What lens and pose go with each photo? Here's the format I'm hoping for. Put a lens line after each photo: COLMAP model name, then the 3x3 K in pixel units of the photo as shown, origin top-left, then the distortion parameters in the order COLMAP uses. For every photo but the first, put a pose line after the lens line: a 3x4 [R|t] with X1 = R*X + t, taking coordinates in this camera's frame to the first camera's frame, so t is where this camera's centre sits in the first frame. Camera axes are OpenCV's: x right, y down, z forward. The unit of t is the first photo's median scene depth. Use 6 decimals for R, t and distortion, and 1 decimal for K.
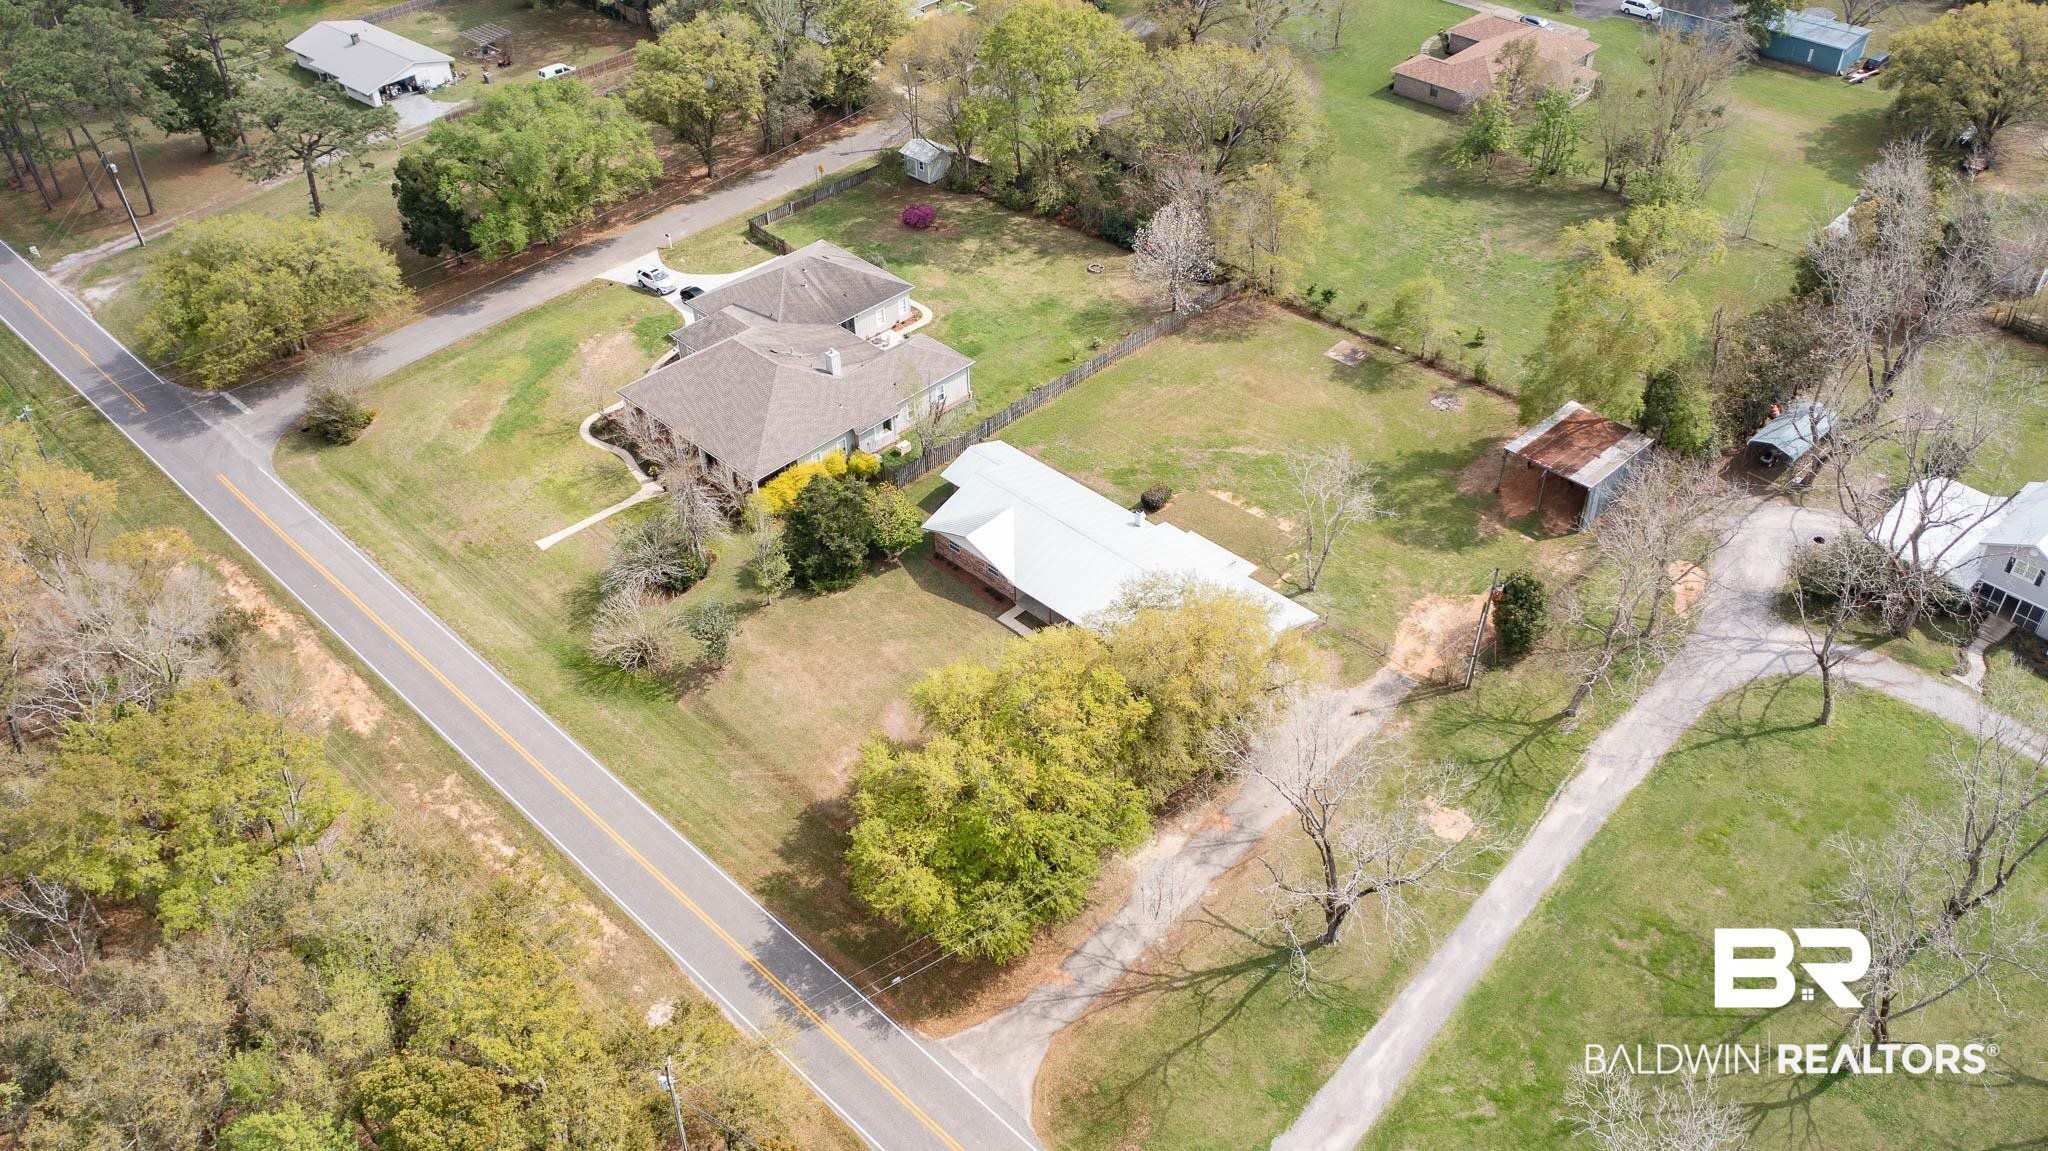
lens RADIAL K [[1580.3, 0, 1026.0], [0, 1580.3, 621.1], [0, 0, 1]] dist [0.001345, 0.001560]
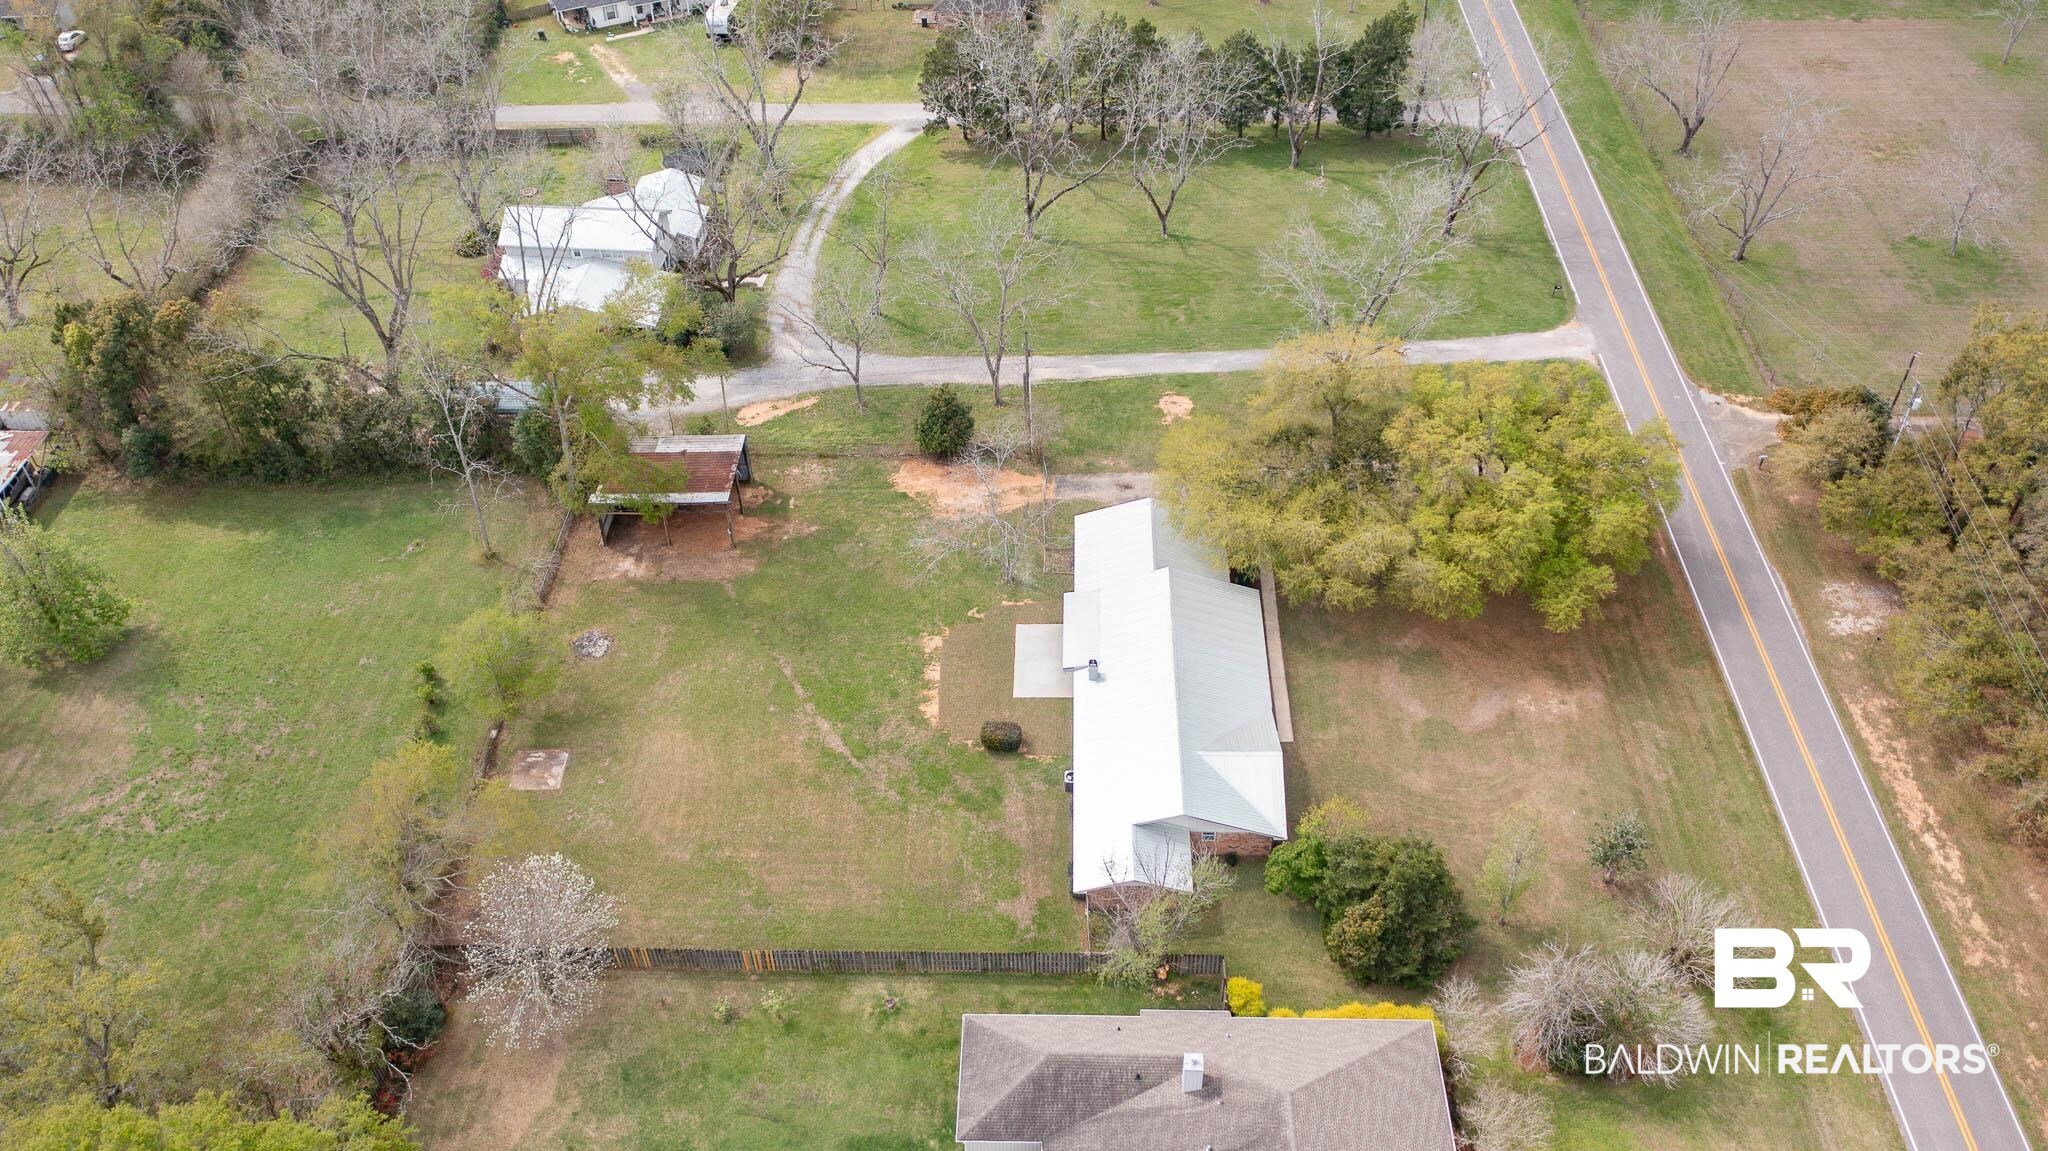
lens RADIAL K [[1628.2, 0, 1024.0], [0, 1628.2, 575.5], [0, 0, 1]] dist [0.002963, -0.000822]
pose [[-0.683429, -0.471241, 0.557546, -0.346362], [0.504867, 0.246547, 0.827239, -0.777522], [-0.527290, 0.846845, 0.069417, 0.881576]]
